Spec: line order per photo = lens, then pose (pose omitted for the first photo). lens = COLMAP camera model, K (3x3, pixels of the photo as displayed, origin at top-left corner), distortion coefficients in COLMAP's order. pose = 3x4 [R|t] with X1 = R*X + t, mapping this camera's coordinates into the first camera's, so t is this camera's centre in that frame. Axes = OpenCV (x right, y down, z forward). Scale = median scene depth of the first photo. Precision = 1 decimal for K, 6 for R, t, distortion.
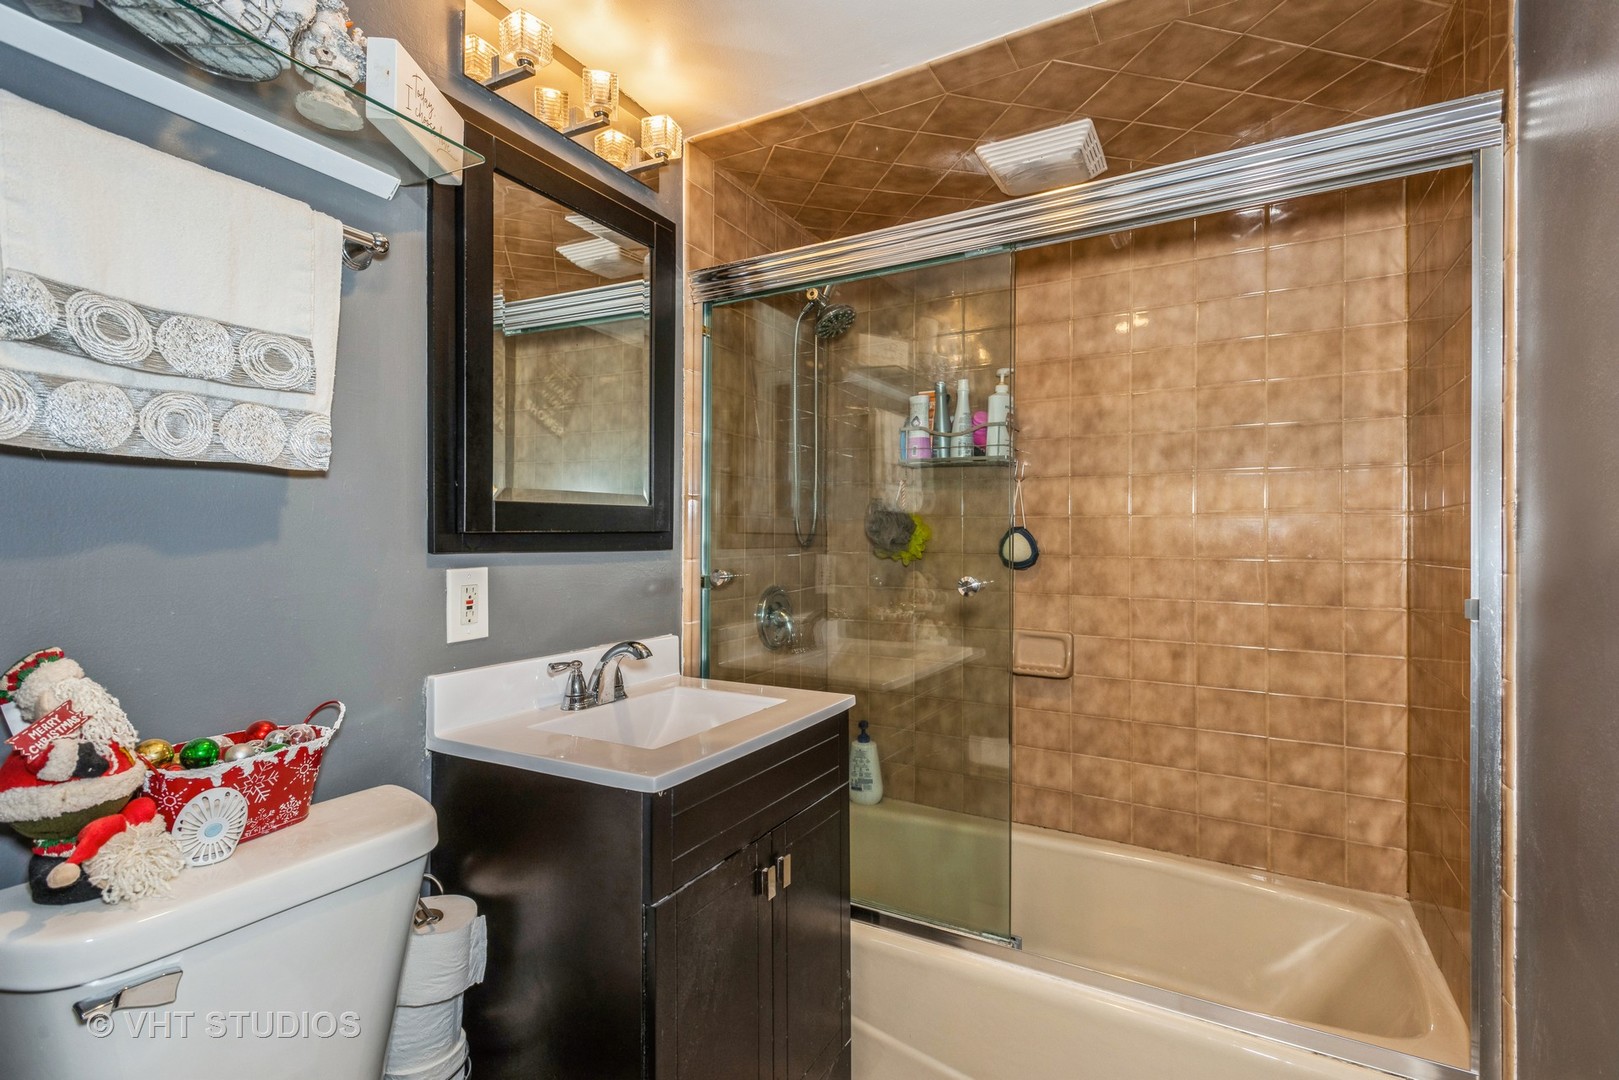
lens RADIAL K [[766.7, 0, 805.4], [0, 766.7, 543.9], [0, 0, 1]] dist [0.018975, -0.006598]
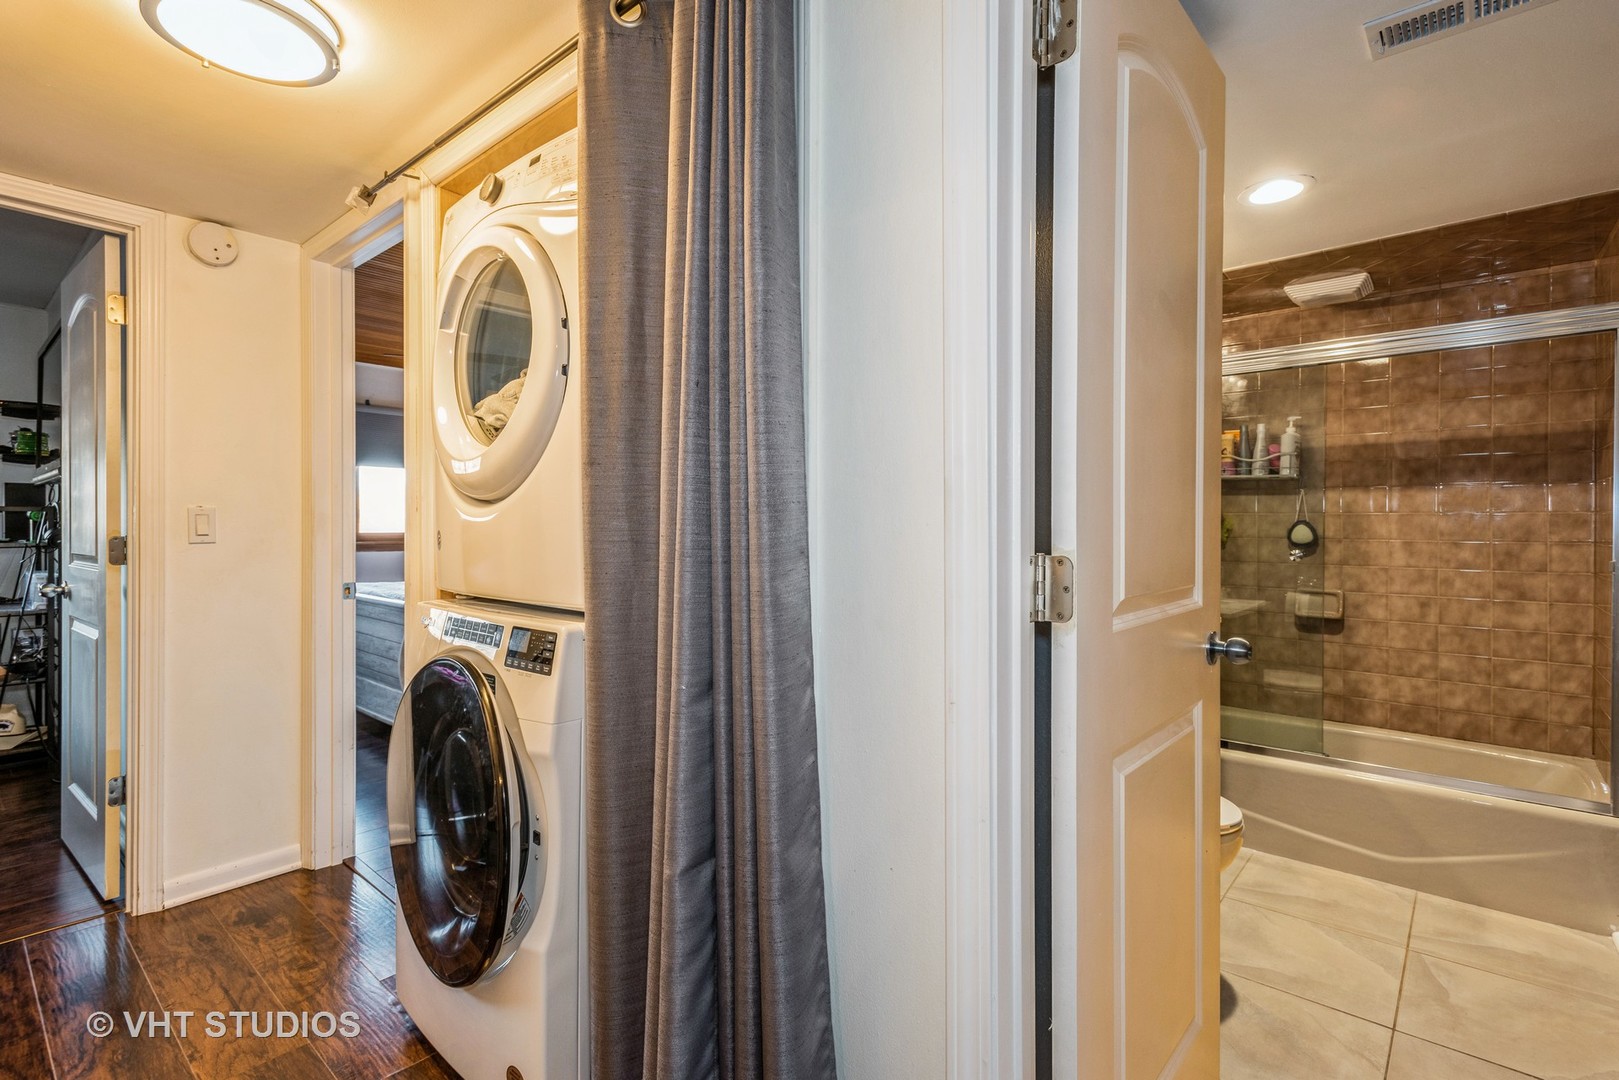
lens RADIAL K [[766.7, 0, 810.7], [0, 766.7, 535.7], [0, 0, 1]] dist [0.018975, -0.006598]
pose [[0.979238, -0.009816, -0.202474, -0.395831], [0.014989, 0.999599, 0.024029, -0.047399], [0.202157, -0.026565, 0.978993, -0.744377]]
